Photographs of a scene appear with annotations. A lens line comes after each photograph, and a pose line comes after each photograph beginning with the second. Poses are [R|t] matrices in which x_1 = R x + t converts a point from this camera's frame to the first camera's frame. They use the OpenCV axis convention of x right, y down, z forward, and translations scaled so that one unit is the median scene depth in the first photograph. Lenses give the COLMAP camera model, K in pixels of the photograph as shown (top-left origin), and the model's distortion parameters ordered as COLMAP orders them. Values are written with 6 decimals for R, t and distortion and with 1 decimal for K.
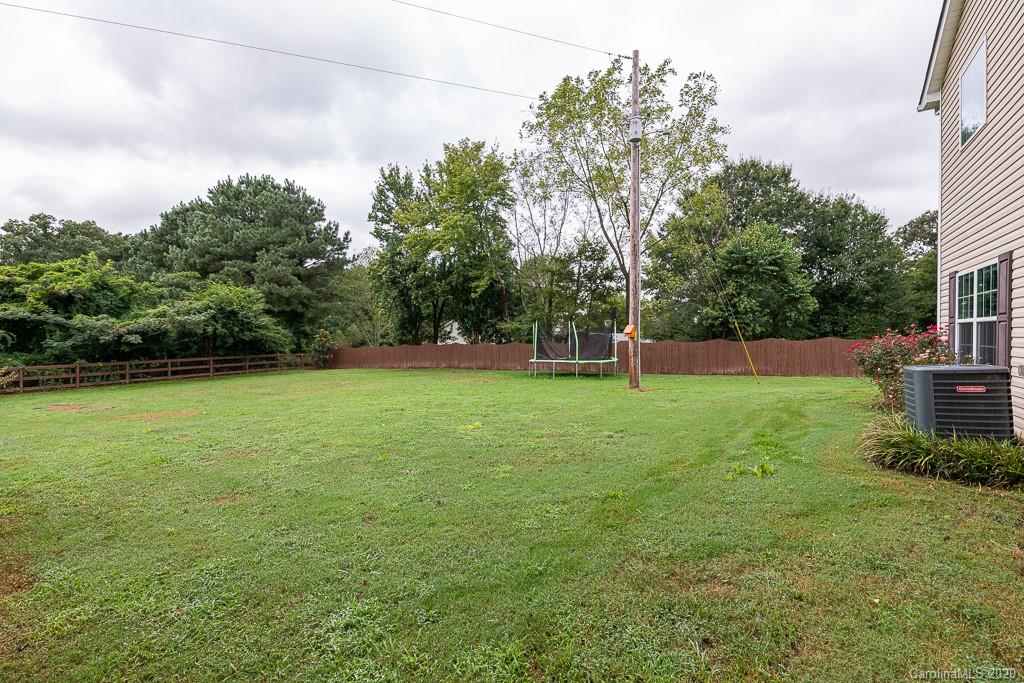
lens RADIAL K [[443.1, 0, 512.0], [0, 443.1, 341.5], [0, 0, 1]] dist [-0.000957, -0.000076]
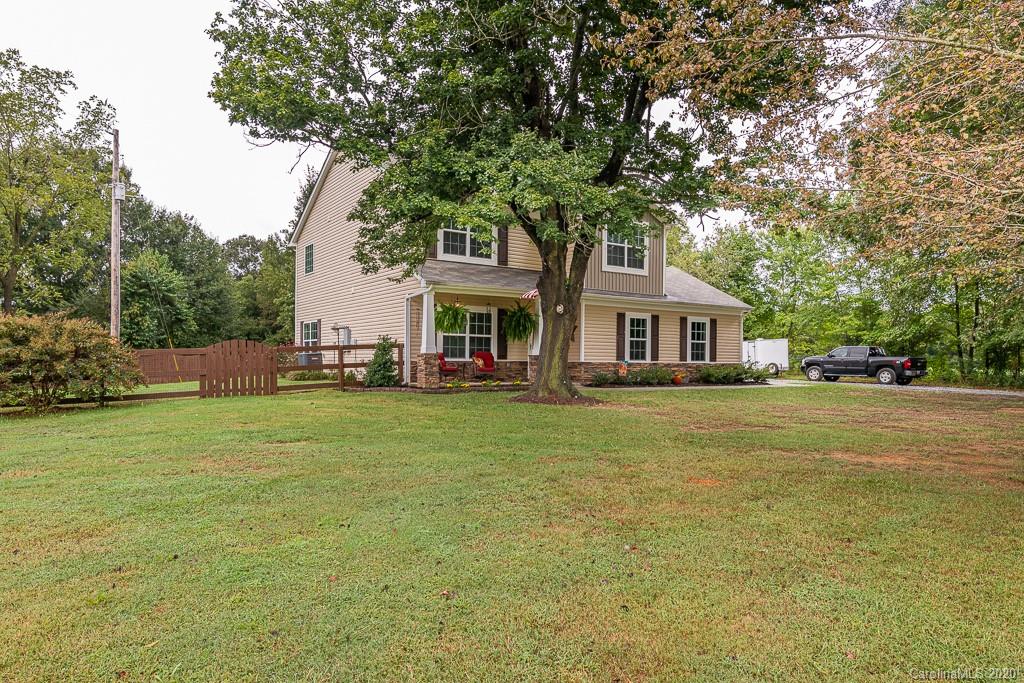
lens RADIAL K [[661.7, 0, 510.8], [0, 661.7, 365.1], [0, 0, 1]] dist [-0.000579, -0.000366]
pose [[0.395774, 0.000626, 0.918348, -0.472393], [0.008608, 0.999953, -0.004391, 0.027993], [-0.918308, 0.009643, 0.395750, -0.373764]]
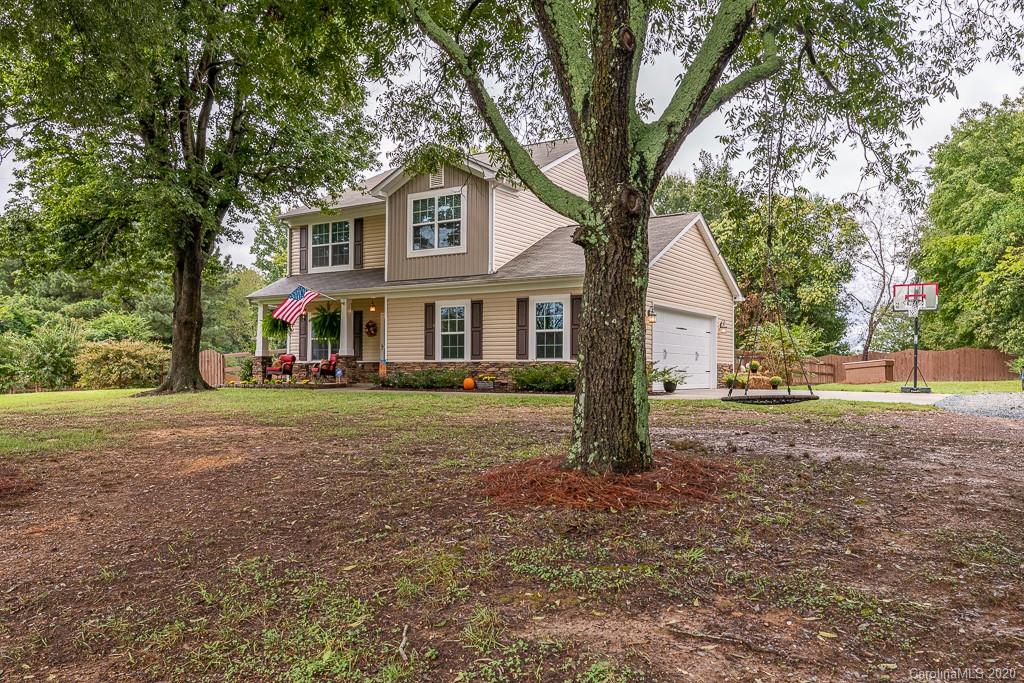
lens RADIAL K [[789.4, 0, 509.0], [0, 789.4, 365.2], [0, 0, 1]] dist [0.014318, 0.003527]
pose [[0.999953, 0.008336, 0.004863, 0.296349], [-0.008184, 0.999502, -0.030474, 0.047201], [-0.005115, 0.030433, 0.999524, -0.915694]]
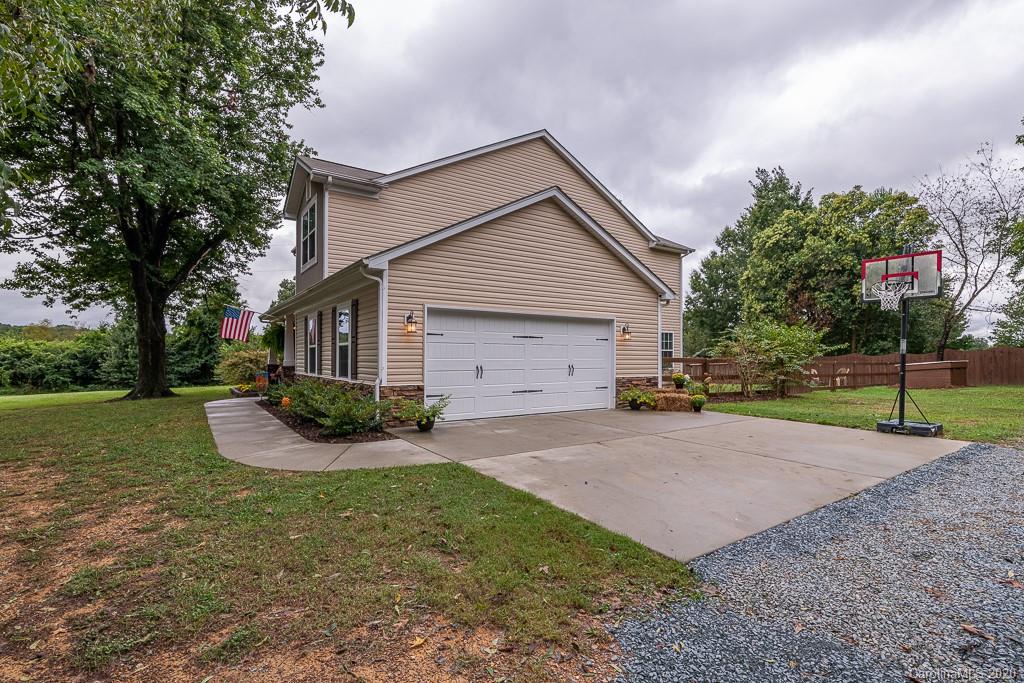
lens RADIAL K [[477.1, 0, 513.2], [0, 477.1, 354.3], [0, 0, 1]] dist [-0.010445, -0.000481]
pose [[0.922662, 0.001758, -0.385607, 0.568251], [-0.011926, 0.999641, -0.023980, 0.012322], [0.385426, 0.026725, 0.922352, -0.528144]]
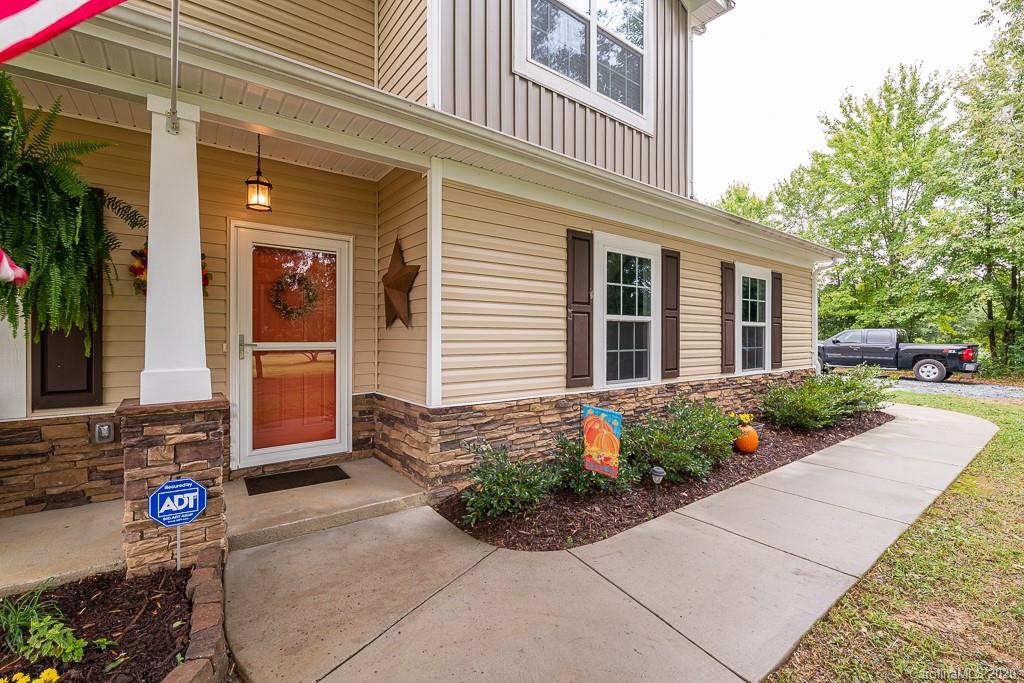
lens RADIAL K [[443.1, 0, 512.0], [0, 443.1, 341.5], [0, 0, 1]] dist [-0.000957, -0.000076]
pose [[0.339469, -0.004589, 0.940606, 0.082498], [0.017599, 0.999844, -0.001473, 0.005686], [-0.940453, 0.017053, 0.339497, -0.229679]]
